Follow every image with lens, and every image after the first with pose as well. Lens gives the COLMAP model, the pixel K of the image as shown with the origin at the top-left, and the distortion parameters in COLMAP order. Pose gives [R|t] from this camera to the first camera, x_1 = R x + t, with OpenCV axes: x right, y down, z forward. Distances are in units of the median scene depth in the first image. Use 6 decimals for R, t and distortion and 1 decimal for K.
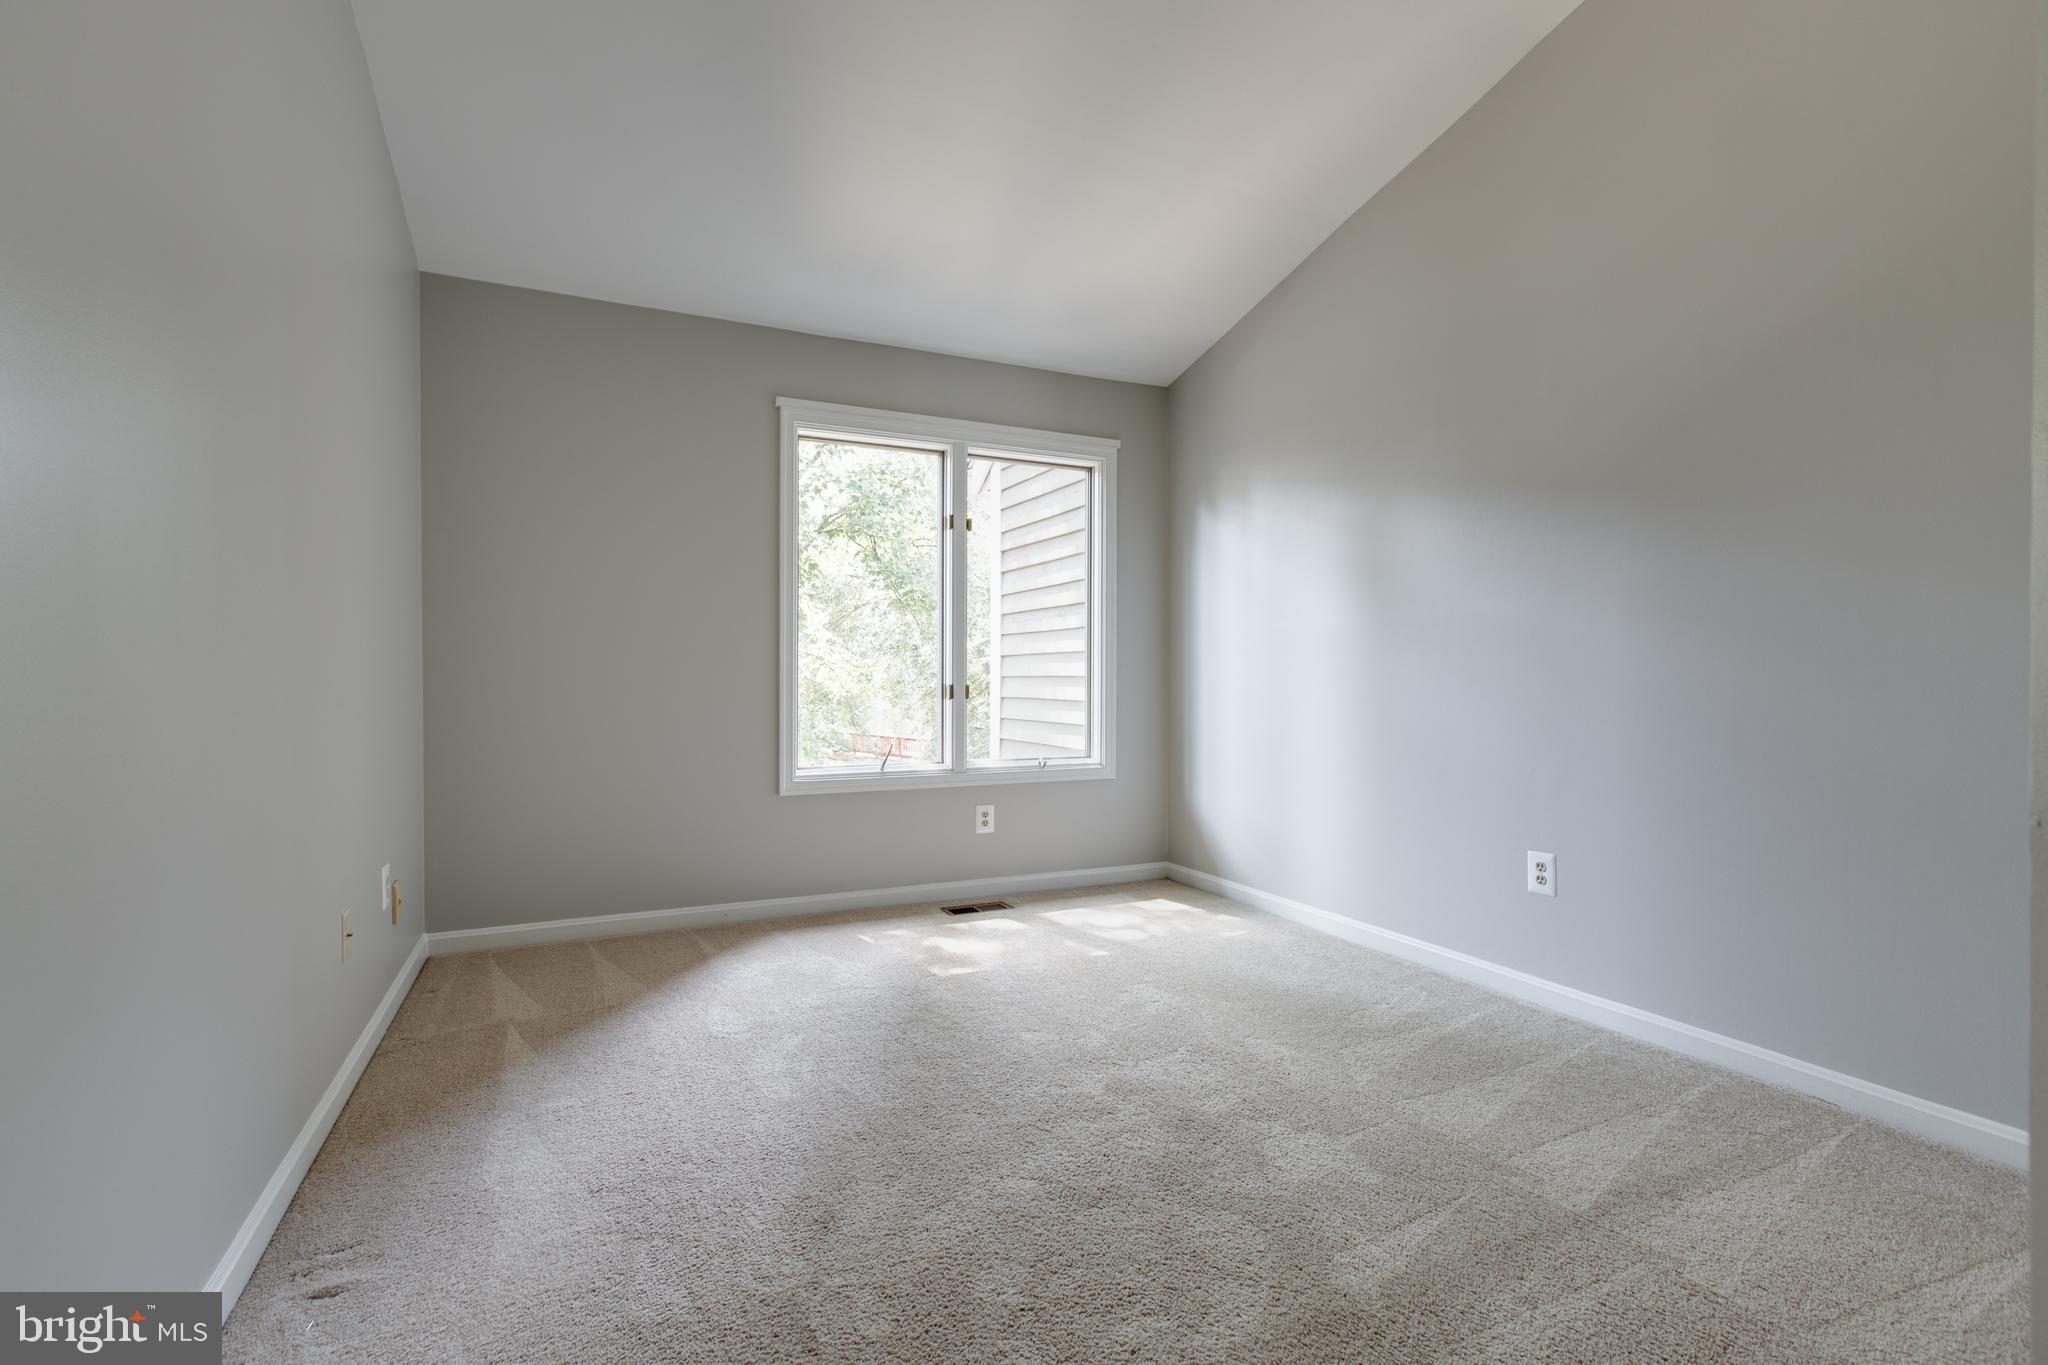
lens RADIAL K [[906.0, 0, 1014.6], [0, 906.0, 662.9], [0, 0, 1]] dist [0.008574, -0.000970]
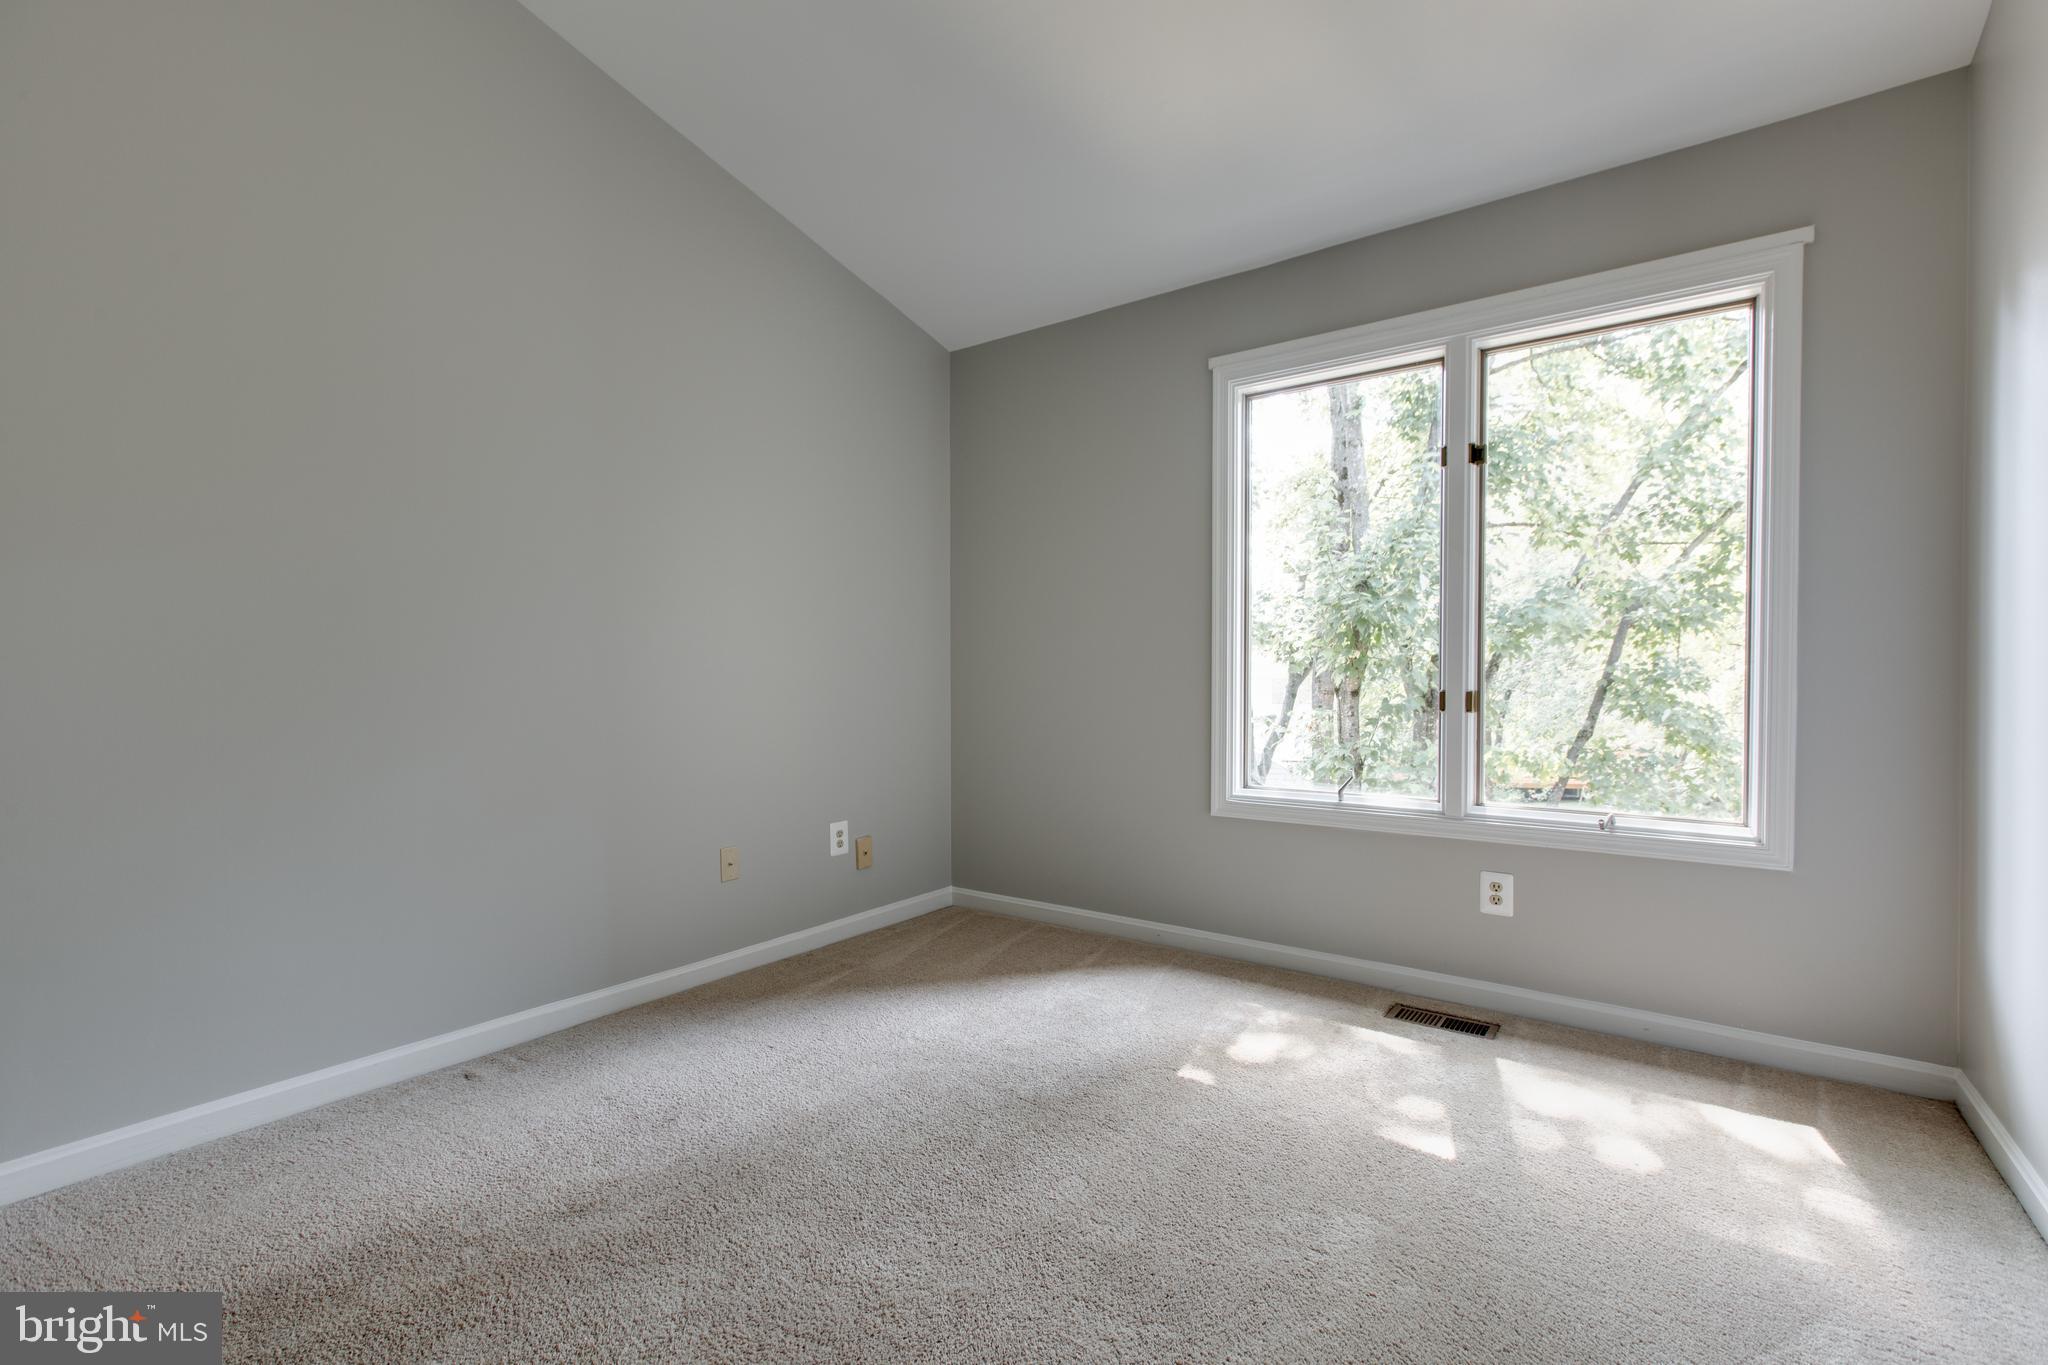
lens RADIAL K [[906.0, 0, 1021.5], [0, 906.0, 672.7], [0, 0, 1]] dist [0.008574, -0.000970]
pose [[0.502005, -0.006259, -0.864842, 0.403324], [0.011987, 0.999928, -0.000279, 0.007203], [0.864782, -0.010227, 0.502044, 0.401876]]
